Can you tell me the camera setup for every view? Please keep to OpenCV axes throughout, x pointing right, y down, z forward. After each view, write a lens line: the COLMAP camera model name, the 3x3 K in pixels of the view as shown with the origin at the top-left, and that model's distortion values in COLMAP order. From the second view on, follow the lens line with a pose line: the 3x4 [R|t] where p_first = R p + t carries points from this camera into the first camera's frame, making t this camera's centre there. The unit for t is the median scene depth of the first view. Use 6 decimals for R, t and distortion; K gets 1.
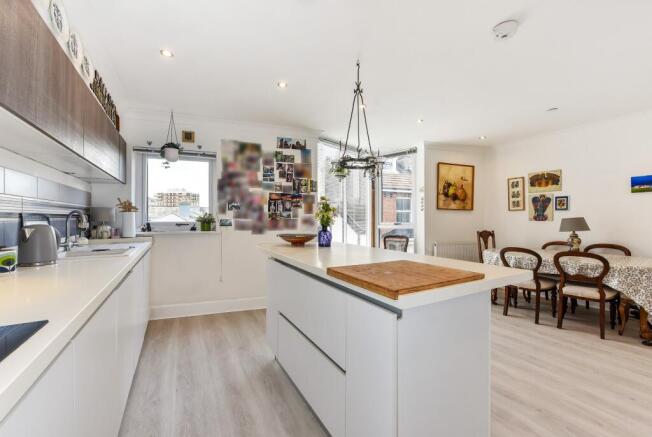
lens RADIAL K [[263.4, 0, 323.2], [0, 263.4, 217.2], [0, 0, 1]] dist [-0.000791, -0.000119]
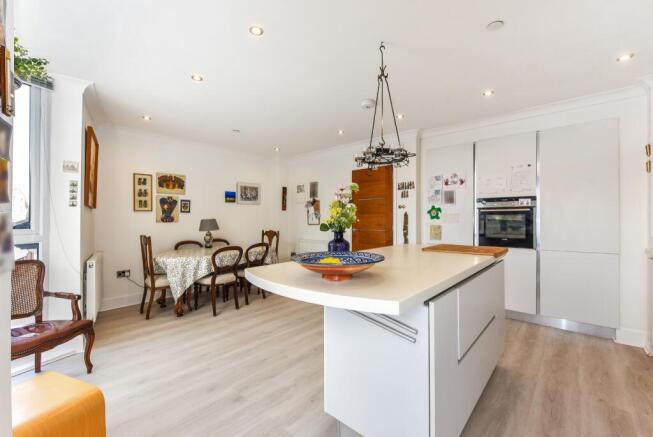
lens RADIAL K [[268.8, 0, 334.9], [0, 268.8, 219.1], [0, 0, 1]] dist [-0.000018, 0.000025]
pose [[-0.328953, 0.000833, 0.944346, -0.391826], [0.000563, 1.000000, -0.000687, 0.002673], [-0.944346, 0.000305, -0.328953, 0.823170]]
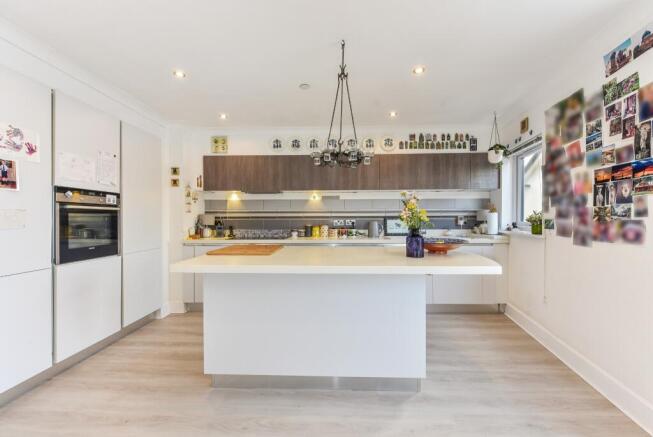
lens RADIAL K [[263.8, 0, 323.7], [0, 263.8, 217.2], [0, 0, 1]] dist [-0.000791, -0.000119]
pose [[-0.530705, 0.000331, -0.847556, 0.530914], [0.005829, 0.999978, -0.003259, 0.000604], [0.847537, -0.006670, -0.530695, 0.805057]]
